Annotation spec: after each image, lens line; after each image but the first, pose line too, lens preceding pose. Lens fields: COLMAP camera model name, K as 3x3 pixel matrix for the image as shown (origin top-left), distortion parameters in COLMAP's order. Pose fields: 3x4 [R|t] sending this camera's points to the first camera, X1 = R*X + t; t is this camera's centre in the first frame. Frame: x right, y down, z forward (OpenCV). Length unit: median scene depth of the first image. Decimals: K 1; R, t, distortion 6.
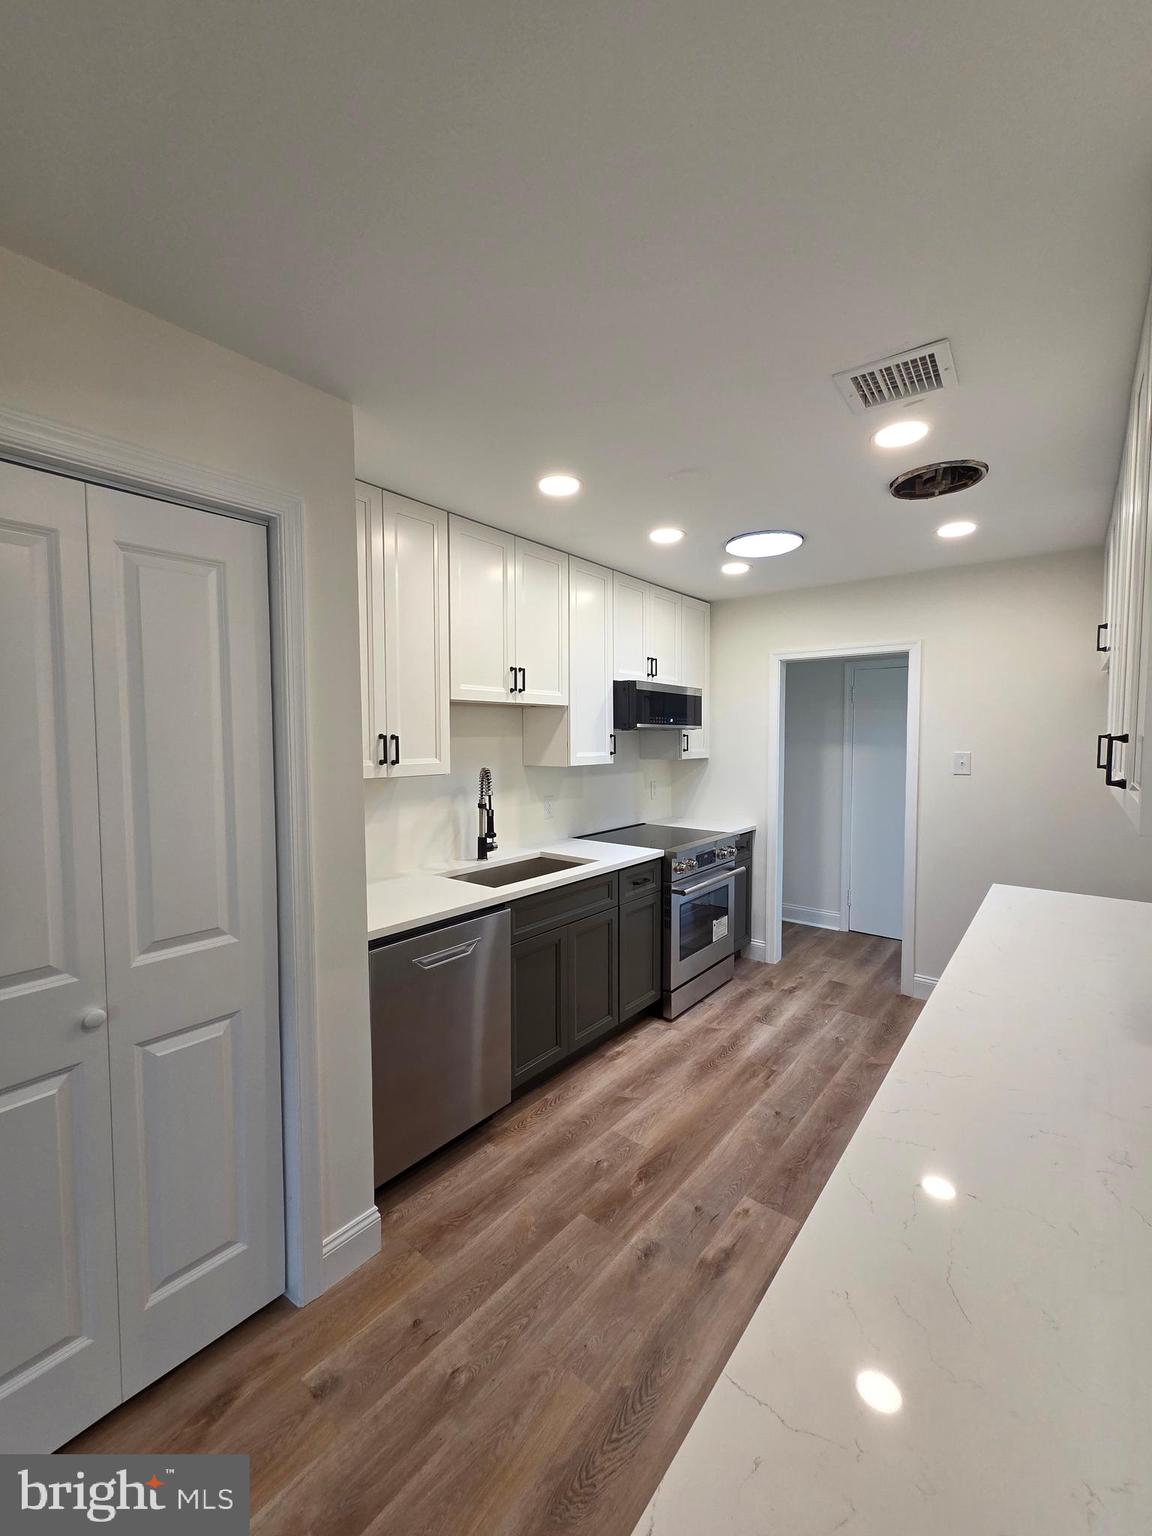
lens RADIAL K [[627.7, 0, 576.7], [0, 627.7, 762.2], [0, 0, 1]] dist [0.005260, -0.001611]
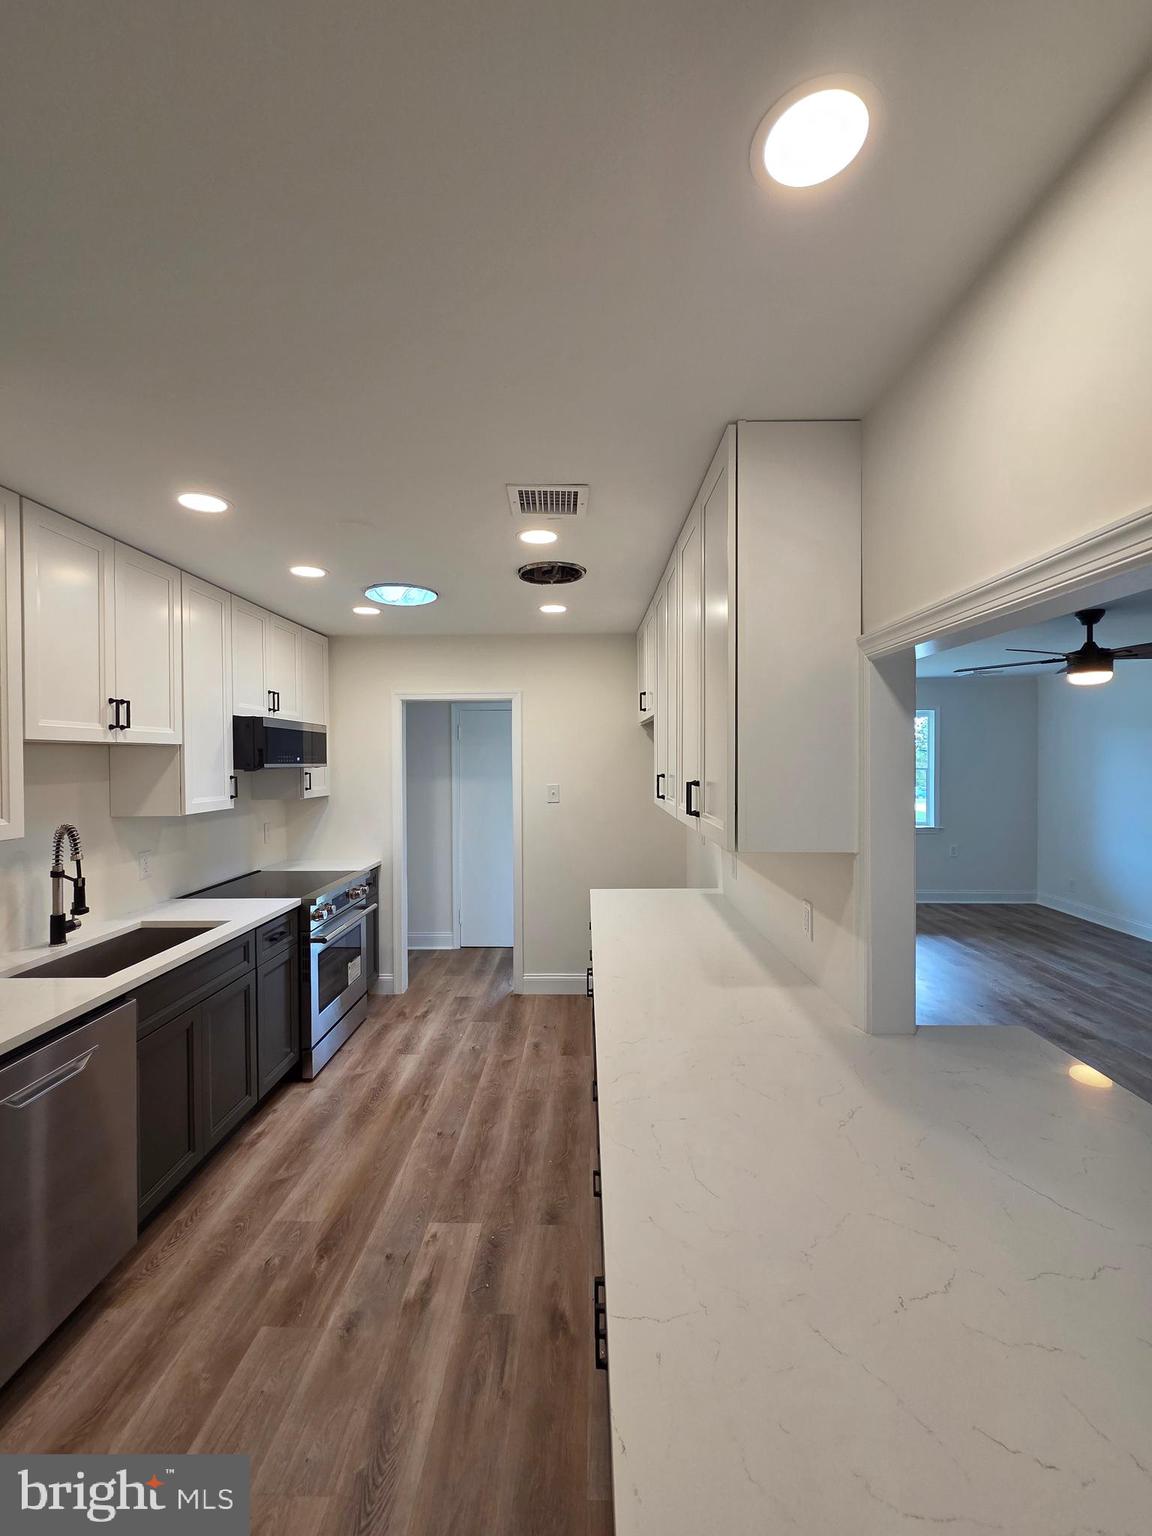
lens RADIAL K [[627.7, 0, 576.1], [0, 627.7, 762.6], [0, 0, 1]] dist [0.005260, -0.001611]
pose [[0.791418, -0.008701, 0.611213, -0.125337], [0.033514, 0.999012, -0.029174, -0.025048], [-0.610356, 0.043573, 0.790928, -0.004493]]
